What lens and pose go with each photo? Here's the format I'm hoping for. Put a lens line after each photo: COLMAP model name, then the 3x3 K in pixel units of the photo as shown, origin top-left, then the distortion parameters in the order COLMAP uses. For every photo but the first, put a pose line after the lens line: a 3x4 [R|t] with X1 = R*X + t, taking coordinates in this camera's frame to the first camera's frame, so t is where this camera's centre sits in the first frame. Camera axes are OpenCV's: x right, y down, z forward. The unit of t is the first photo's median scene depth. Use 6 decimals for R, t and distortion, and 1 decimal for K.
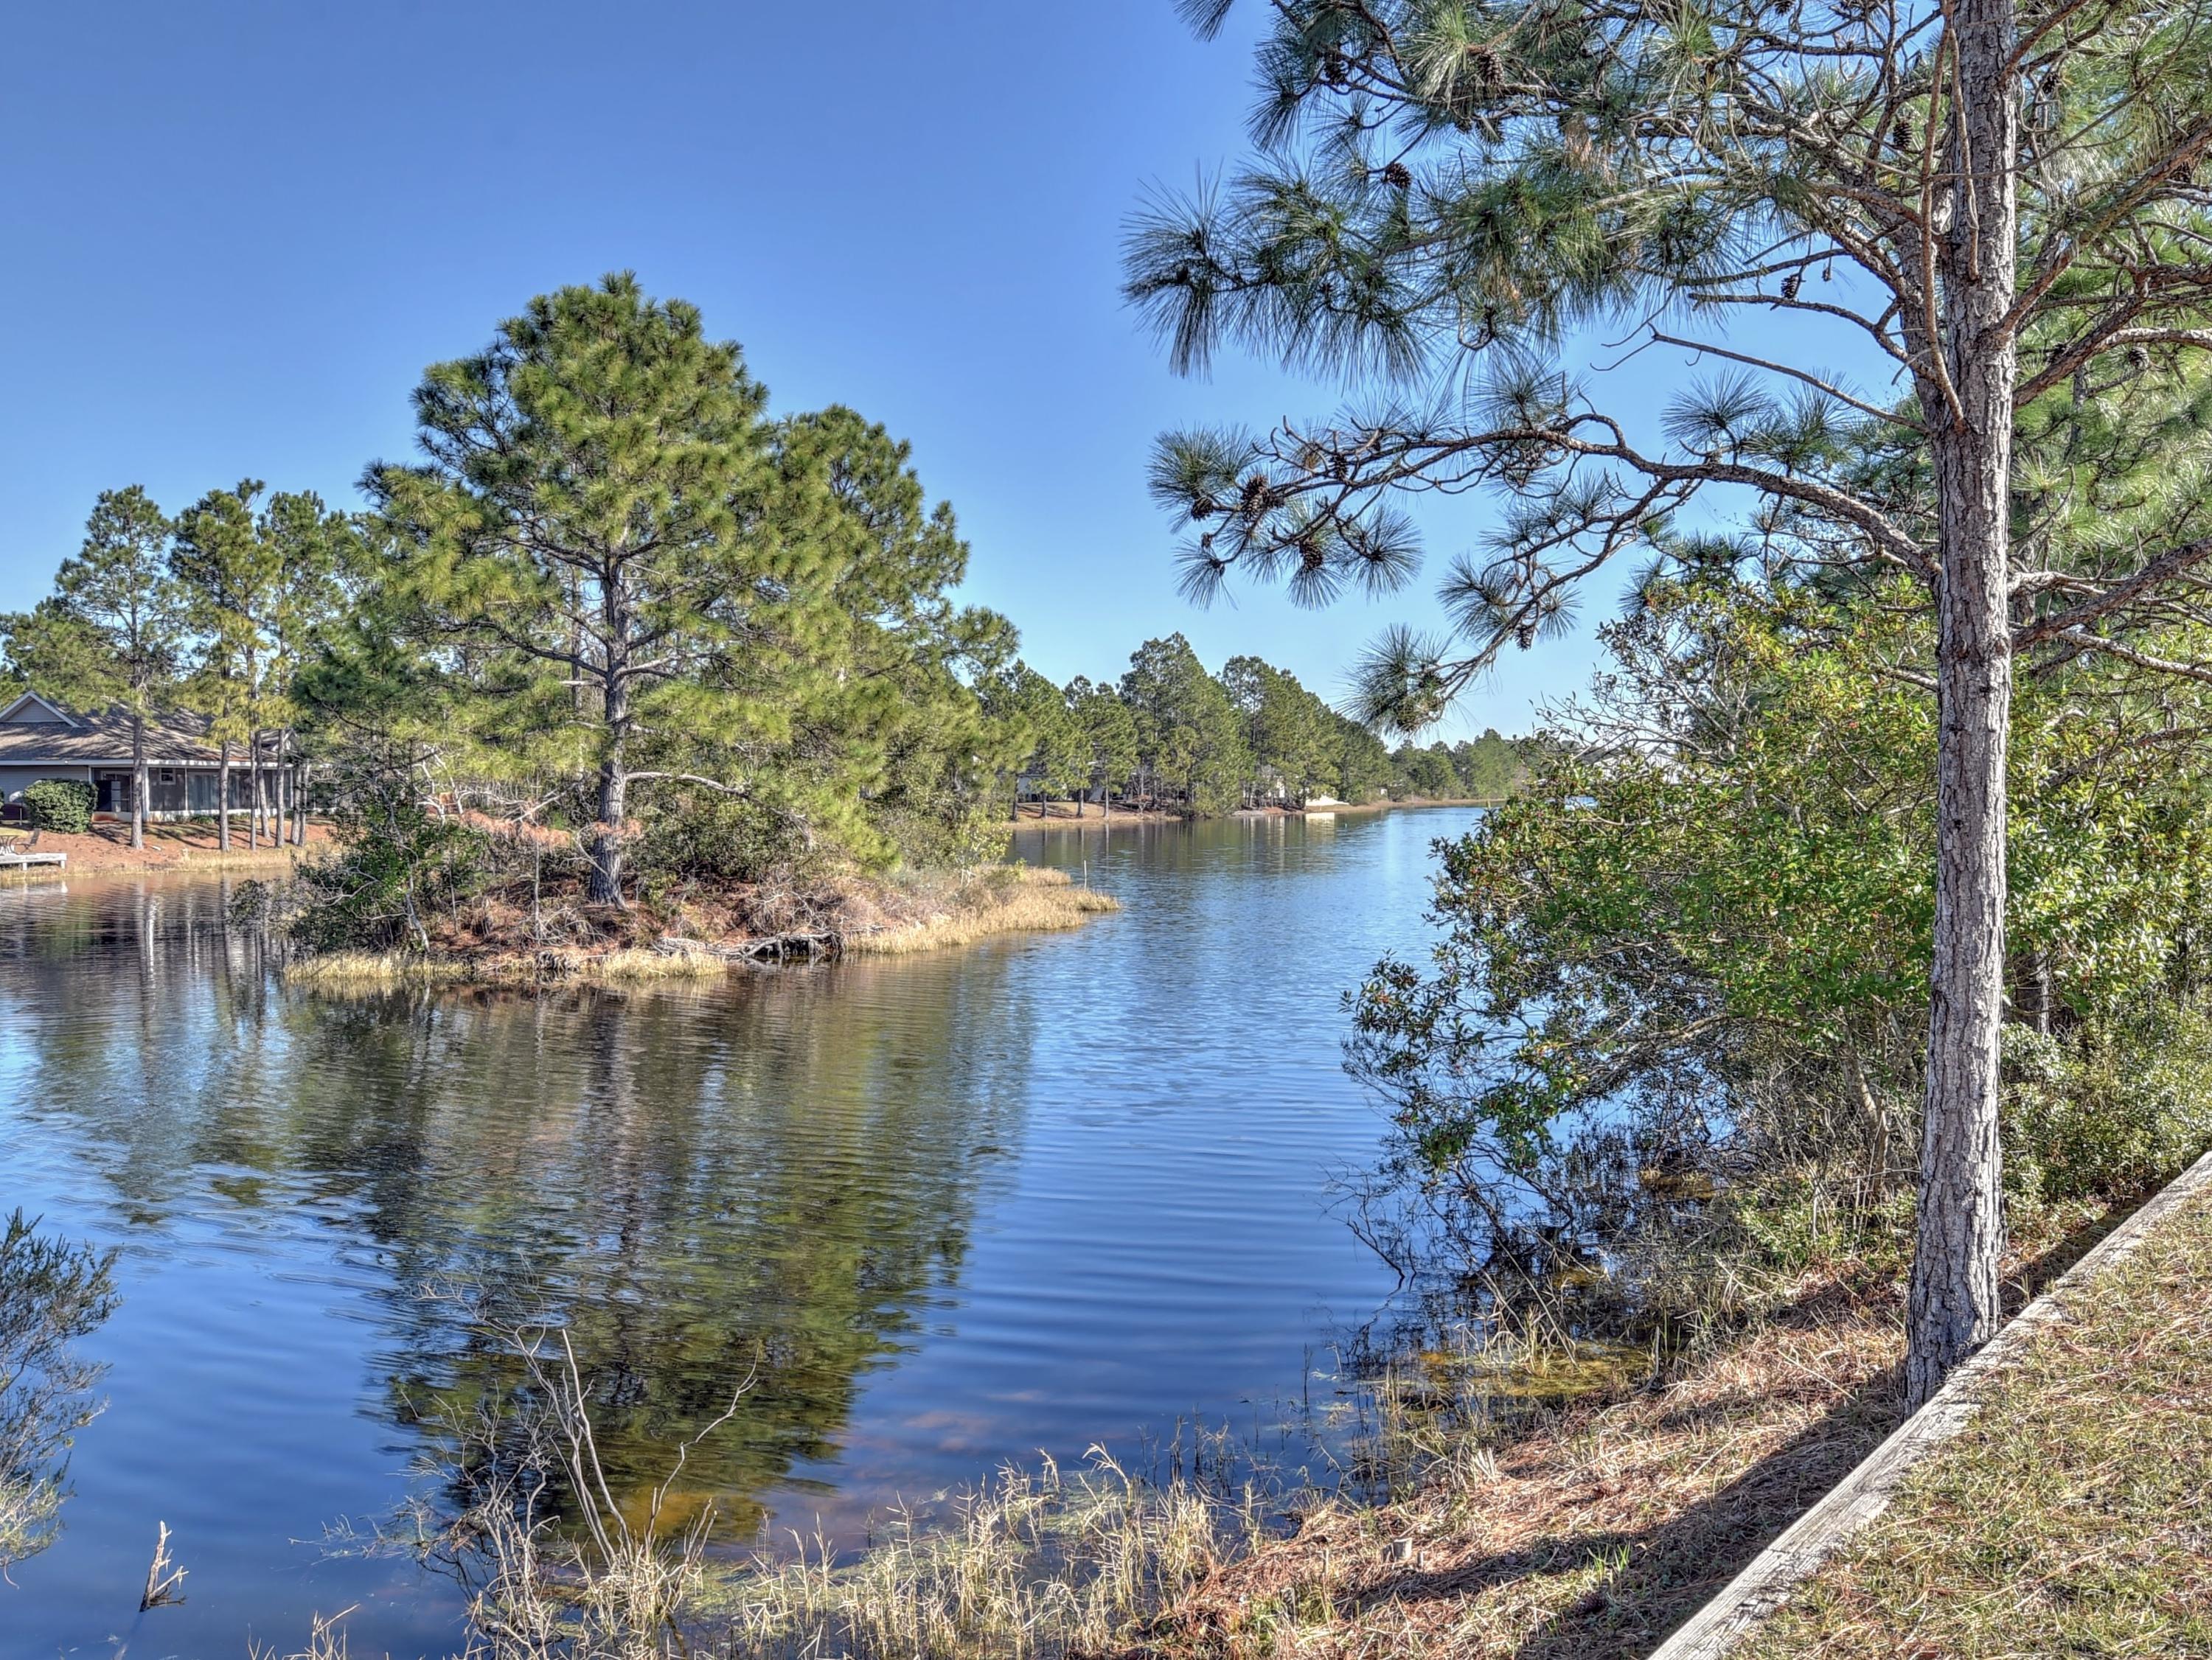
lens RADIAL K [[1438.9, 0, 1107.5], [0, 1438.9, 755.5], [0, 0, 1]] dist [-0.068627, 0.000915]
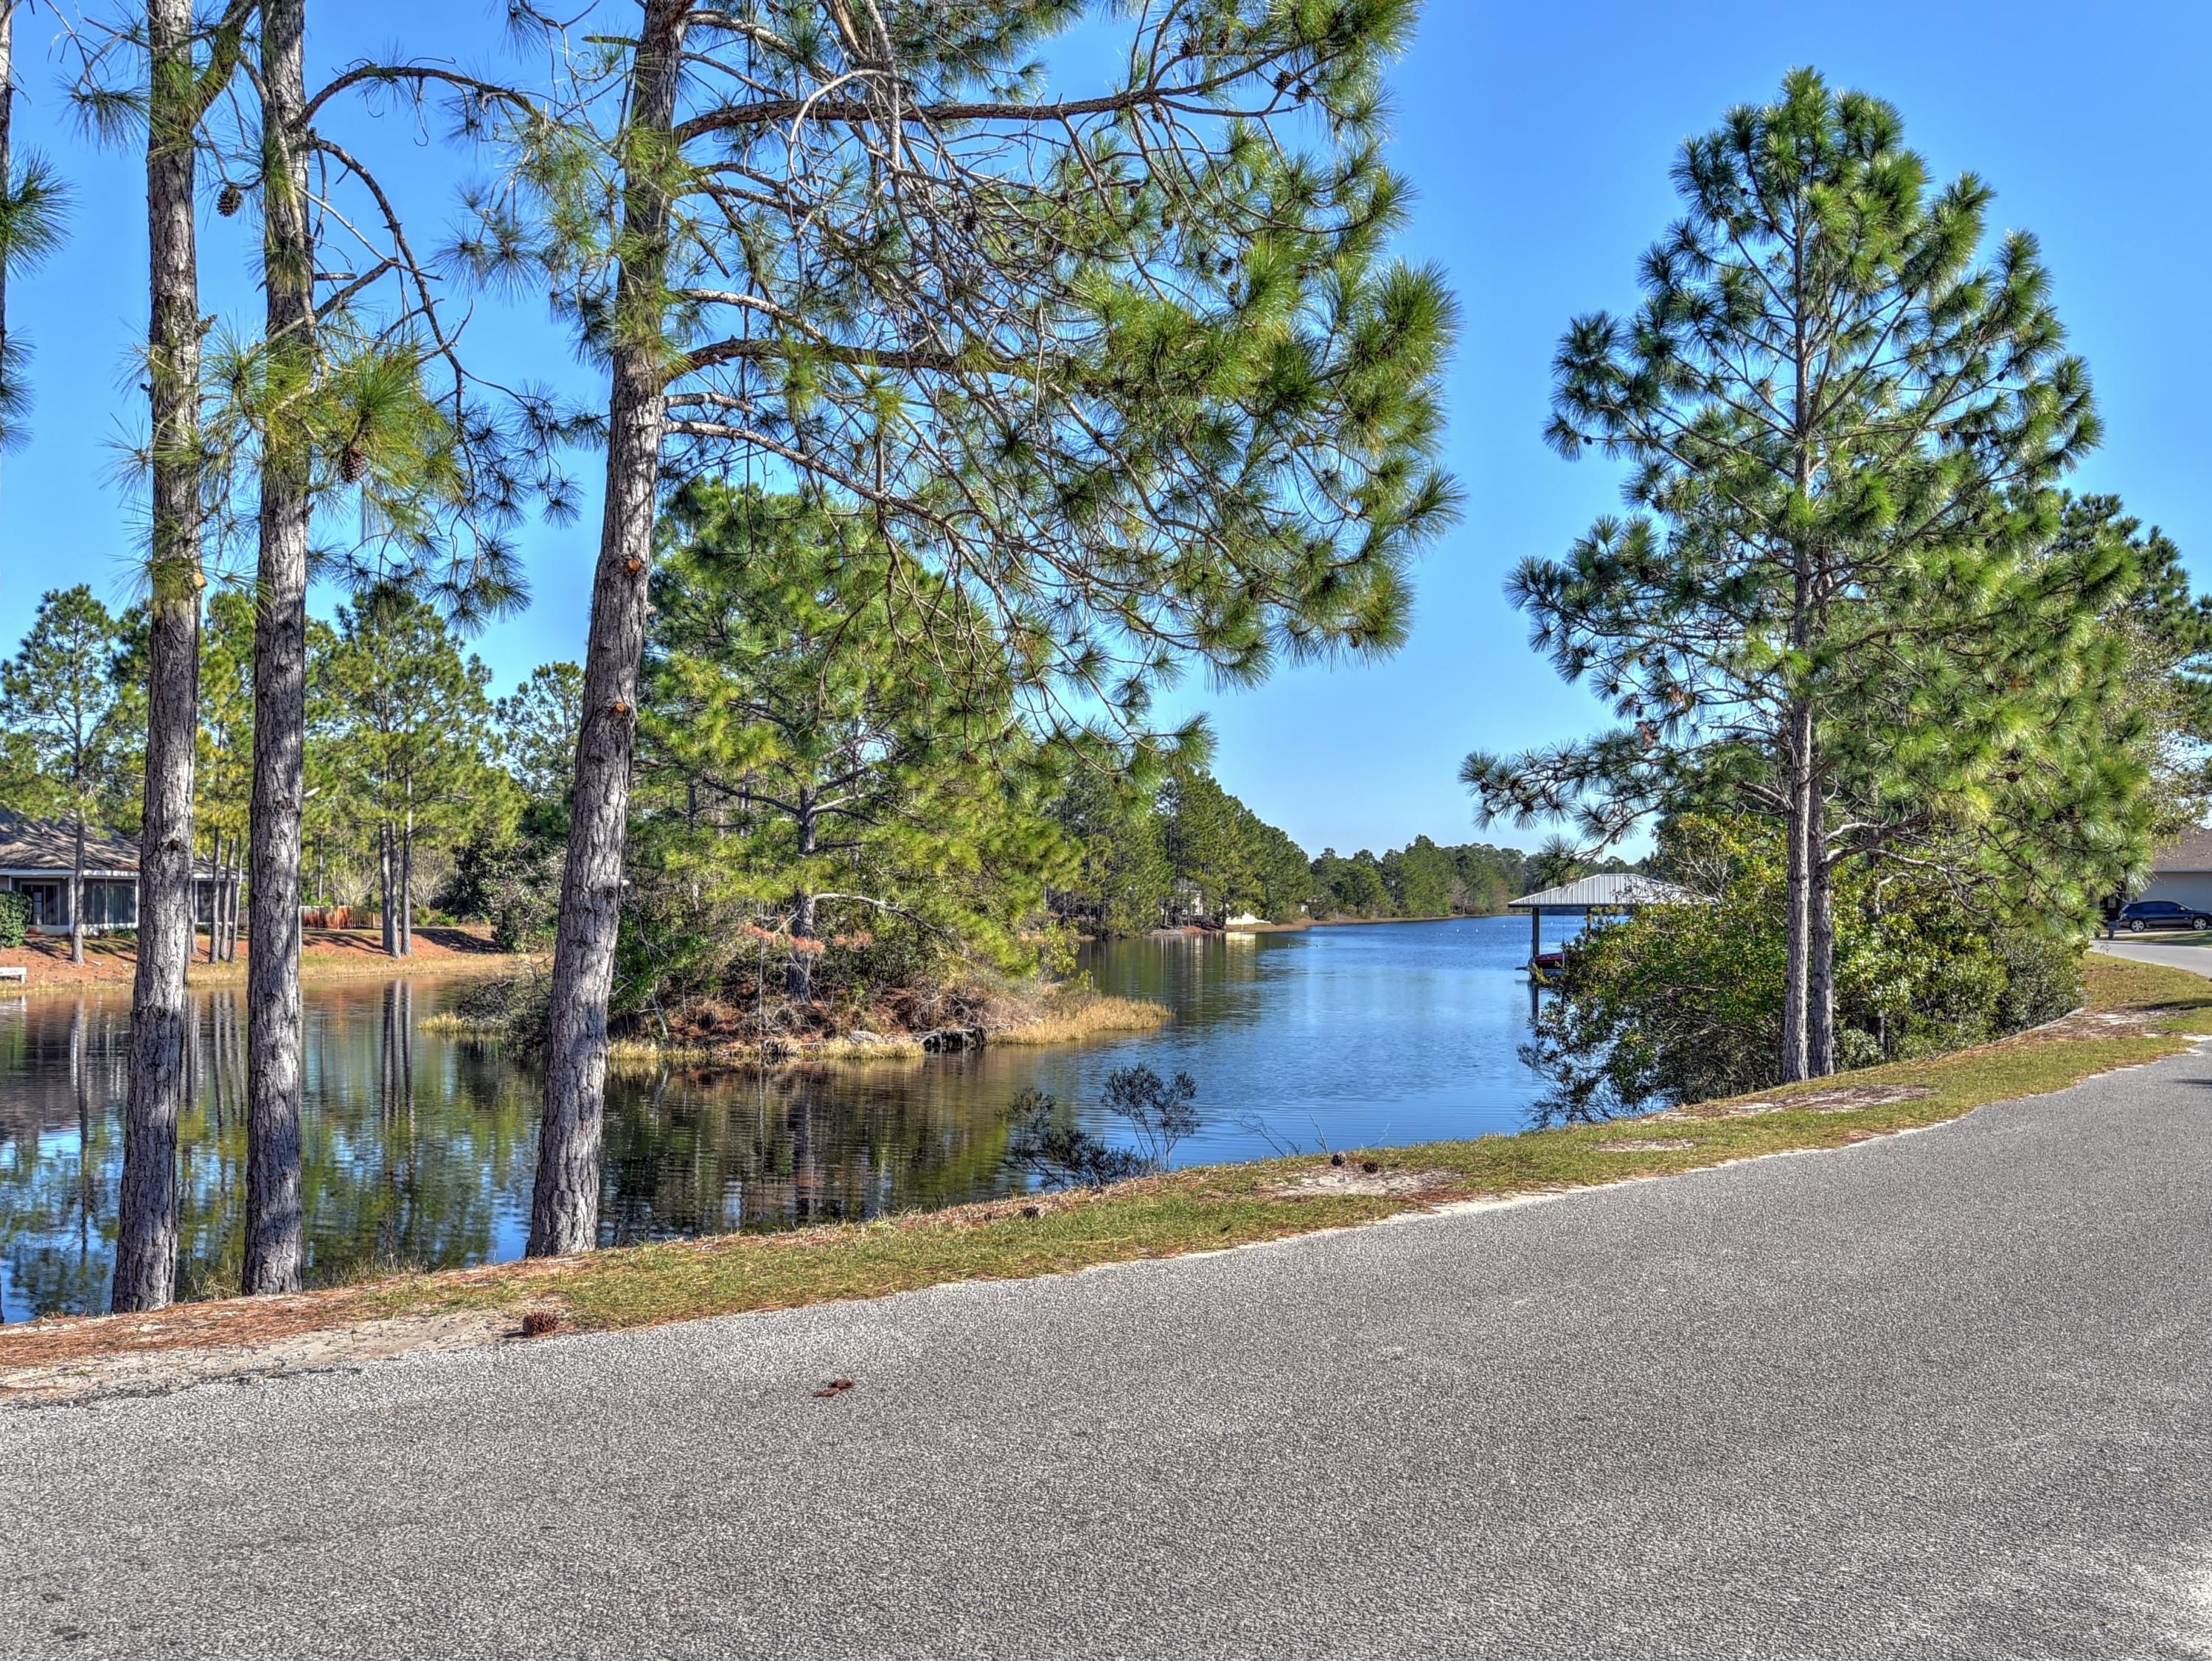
lens RADIAL K [[1635.2, 0, 1106.0], [0, 1635.2, 830.5], [0, 0, 1]] dist [-0.080954, 0.003833]
pose [[0.998016, 0.006912, 0.062579, -0.176067], [-0.005525, 0.999736, -0.022316, -0.012000], [-0.062716, 0.021926, 0.997791, -0.384325]]
